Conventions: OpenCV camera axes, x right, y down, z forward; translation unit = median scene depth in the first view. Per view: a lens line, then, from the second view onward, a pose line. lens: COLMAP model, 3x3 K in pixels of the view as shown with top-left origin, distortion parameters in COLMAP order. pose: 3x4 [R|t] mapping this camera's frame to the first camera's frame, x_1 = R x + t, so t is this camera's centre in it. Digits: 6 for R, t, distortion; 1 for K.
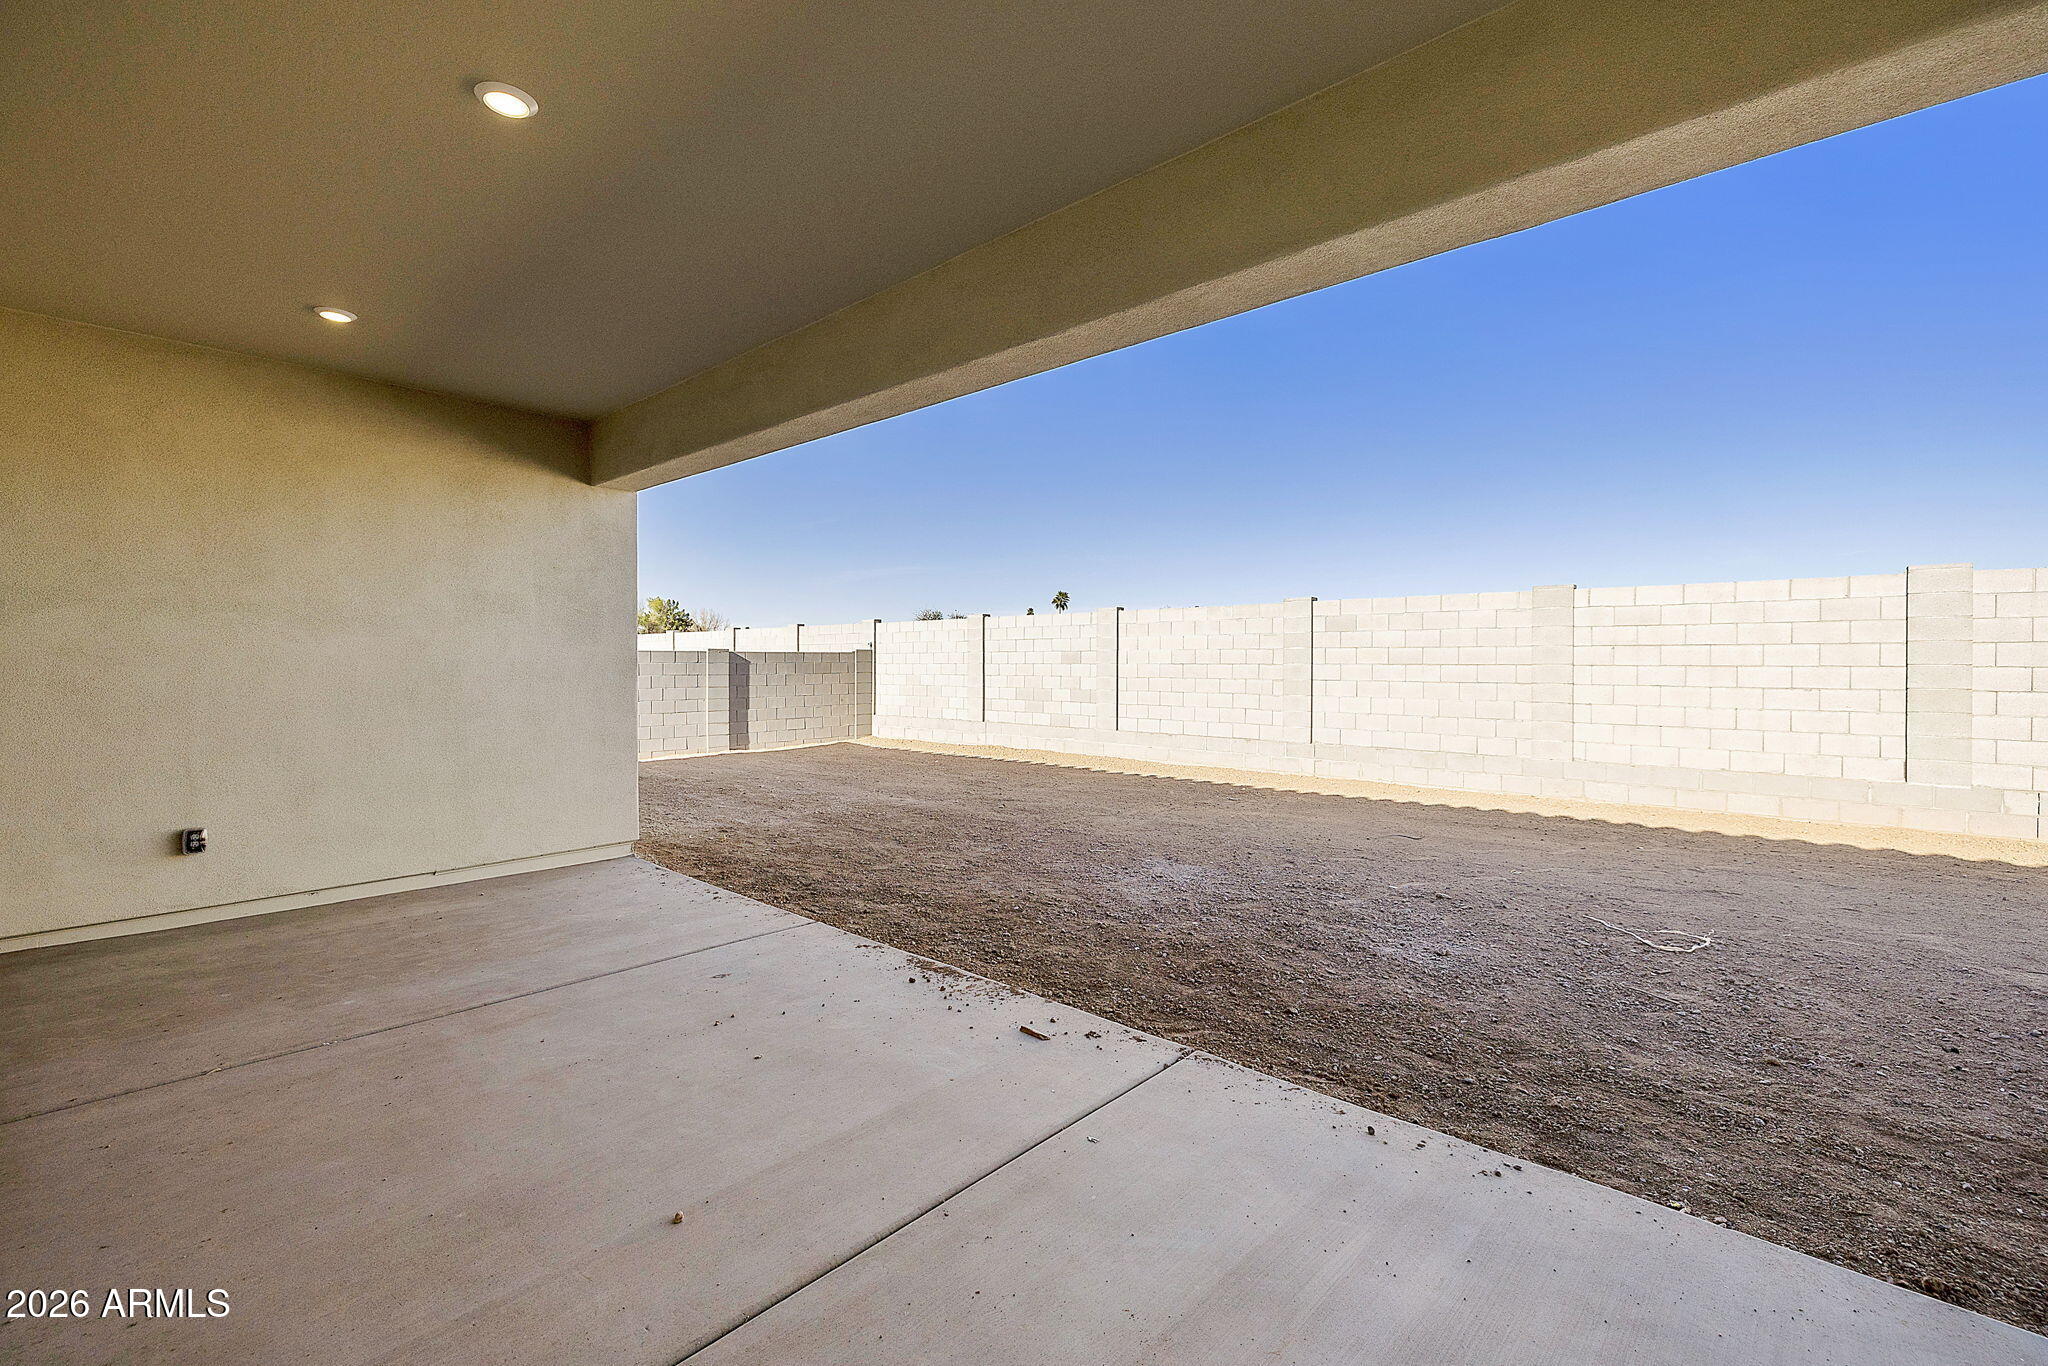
lens RADIAL K [[861.9, 0, 1027.5], [0, 861.9, 666.5], [0, 0, 1]] dist [-0.000281, 0.000044]
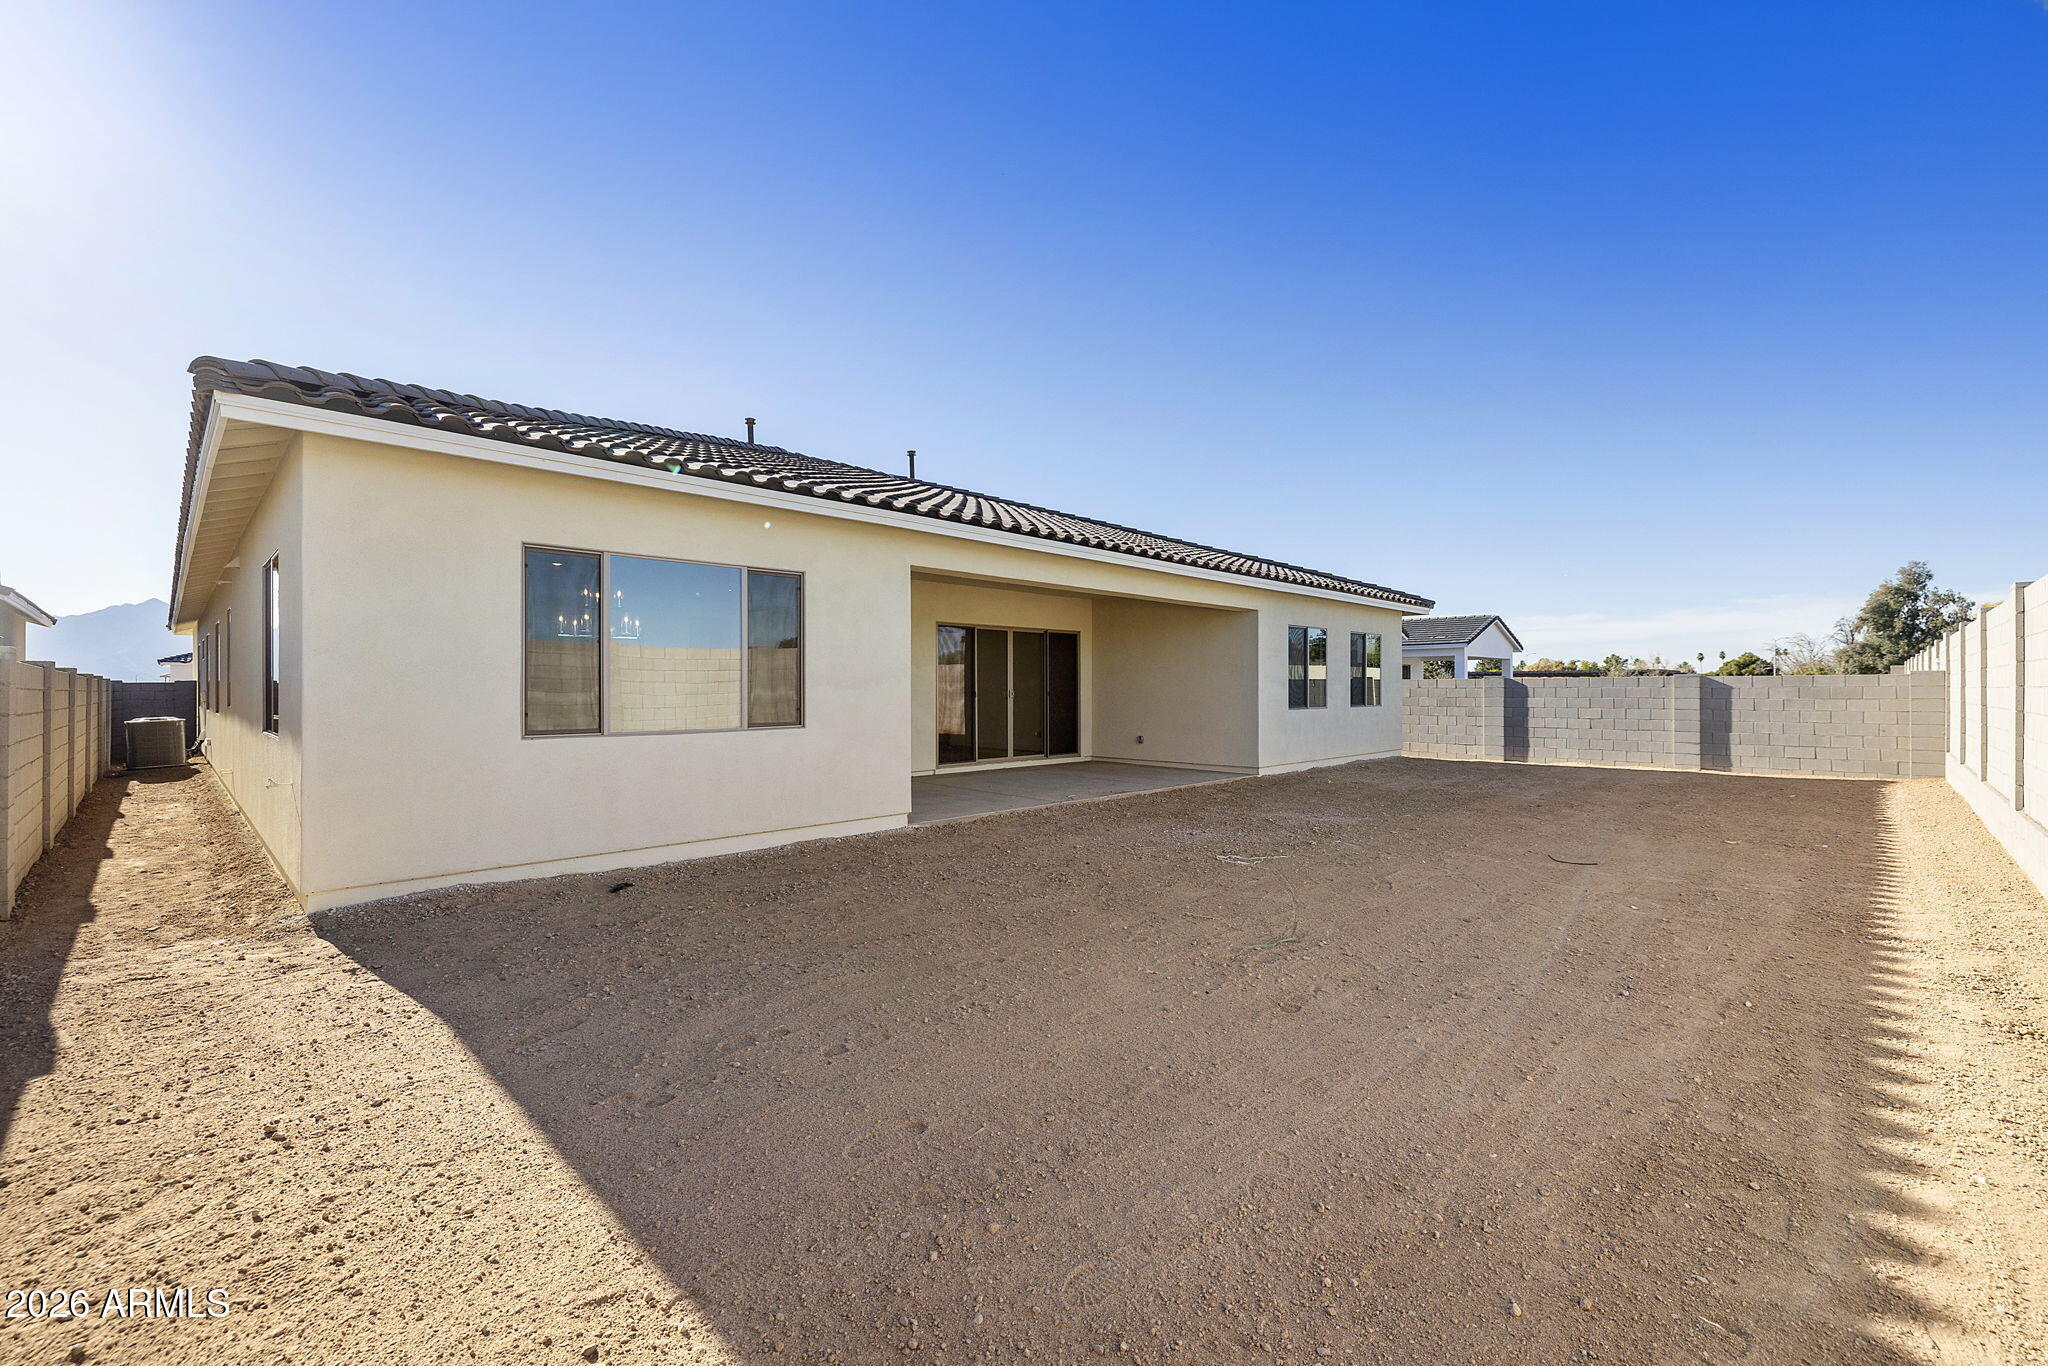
lens RADIAL K [[861.9, 0, 1027.5], [0, 861.9, 666.5], [0, 0, 1]] dist [-0.000281, 0.000044]
pose [[-0.045435, -0.026607, -0.998613, 1.925413], [-0.003560, 0.999643, -0.026473, 0.003756], [0.998961, 0.002352, -0.045513, 0.555359]]
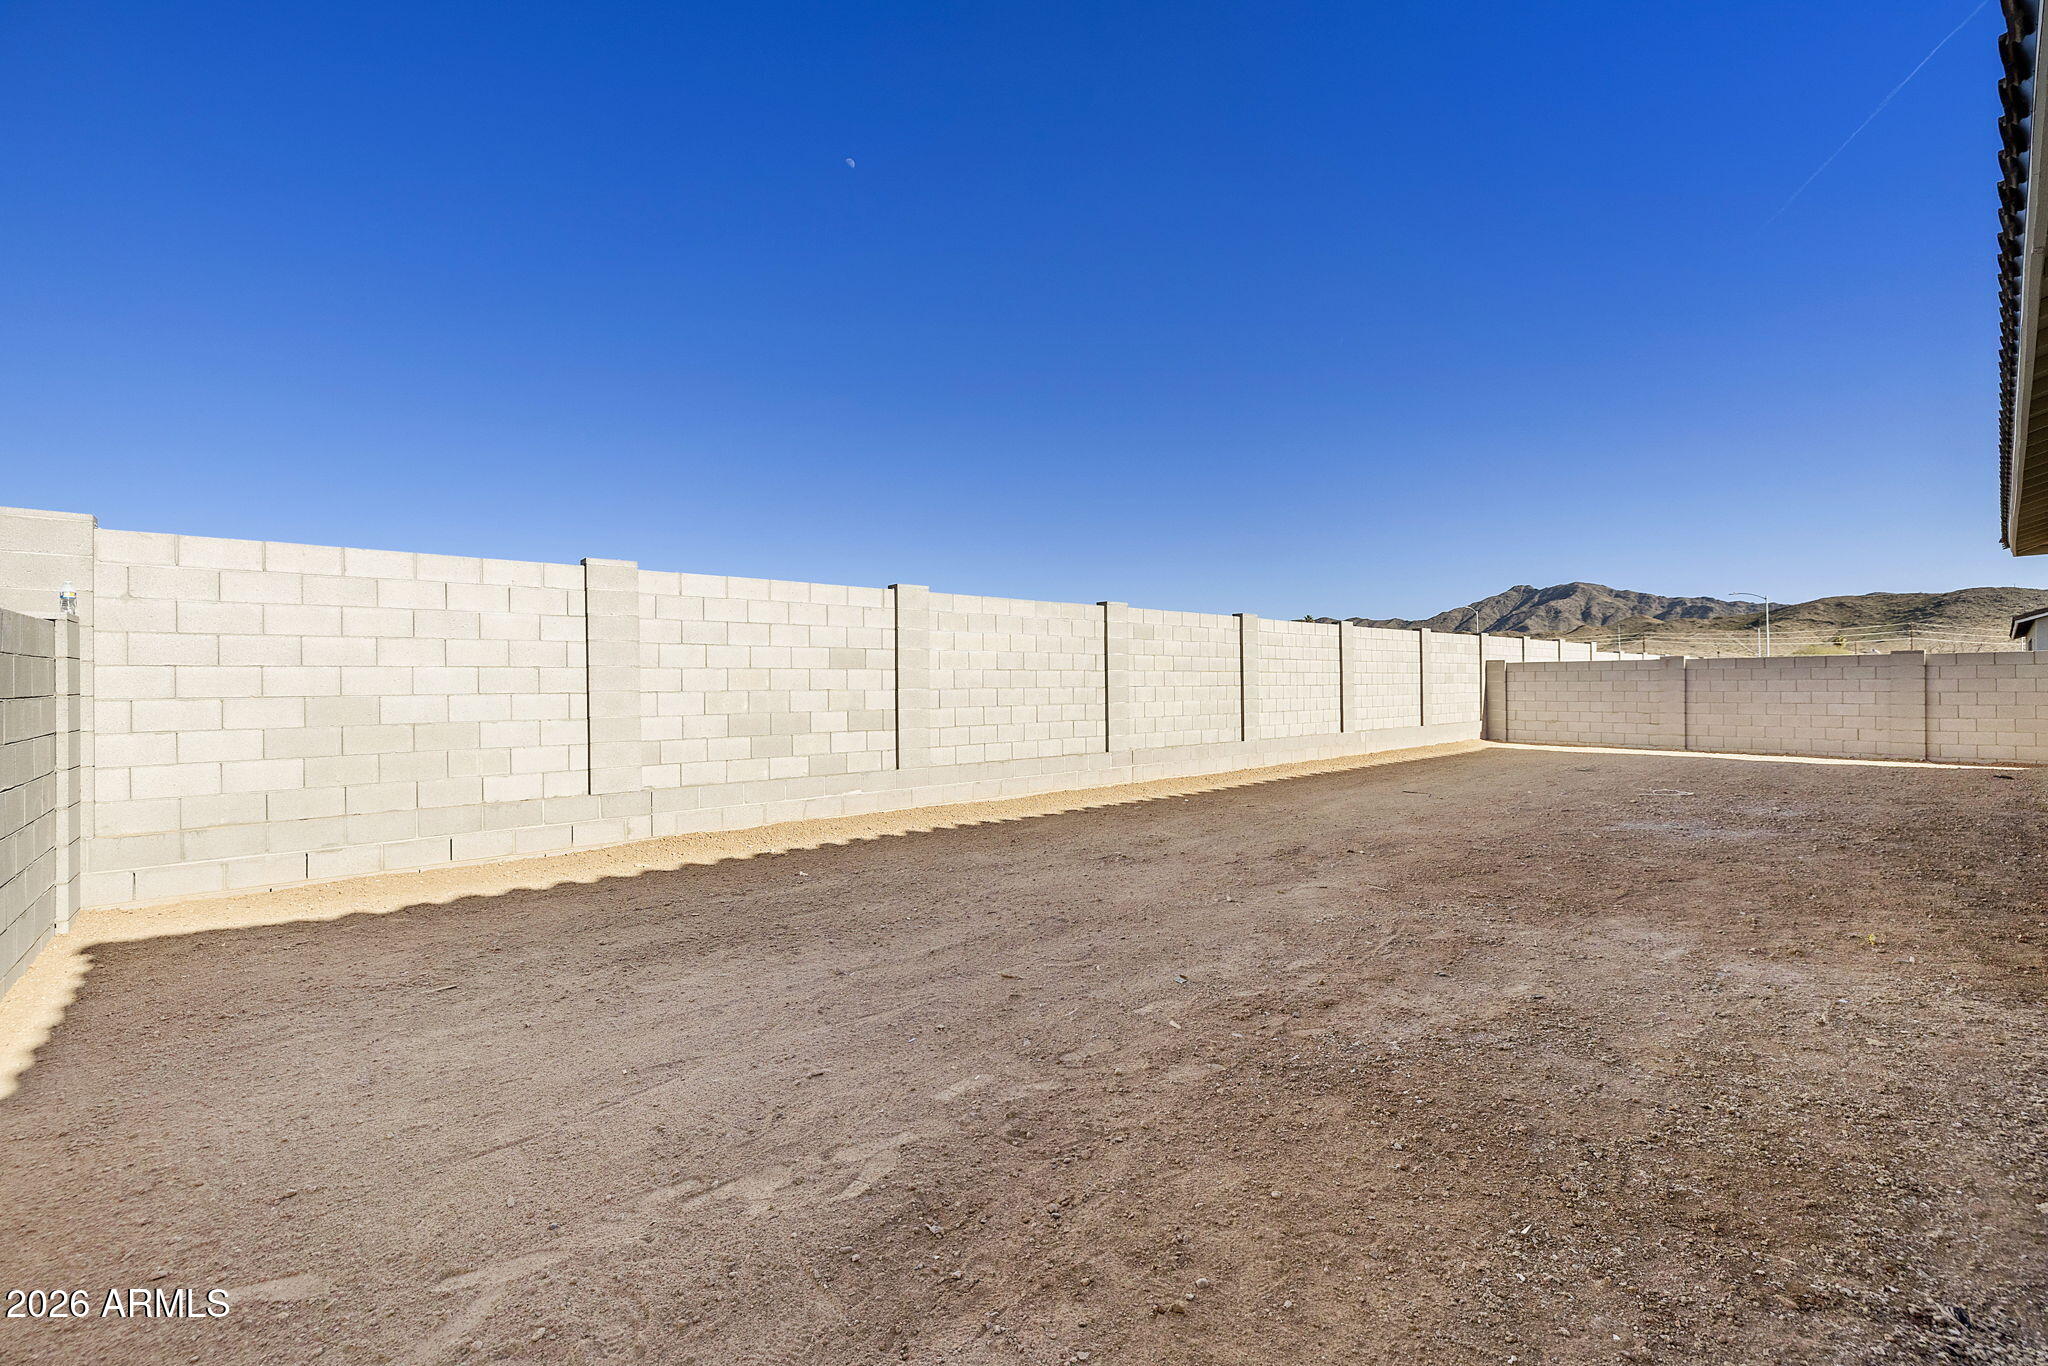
lens RADIAL K [[886.5, 0, 1022.3], [0, 886.5, 643.6], [0, 0, 1]] dist [0.001662, 0.000166]
pose [[0.107952, 0.040691, 0.993323, -1.338018], [0.009695, 0.999071, -0.041980, 0.015552], [-0.994109, 0.014162, 0.107457, 1.922989]]
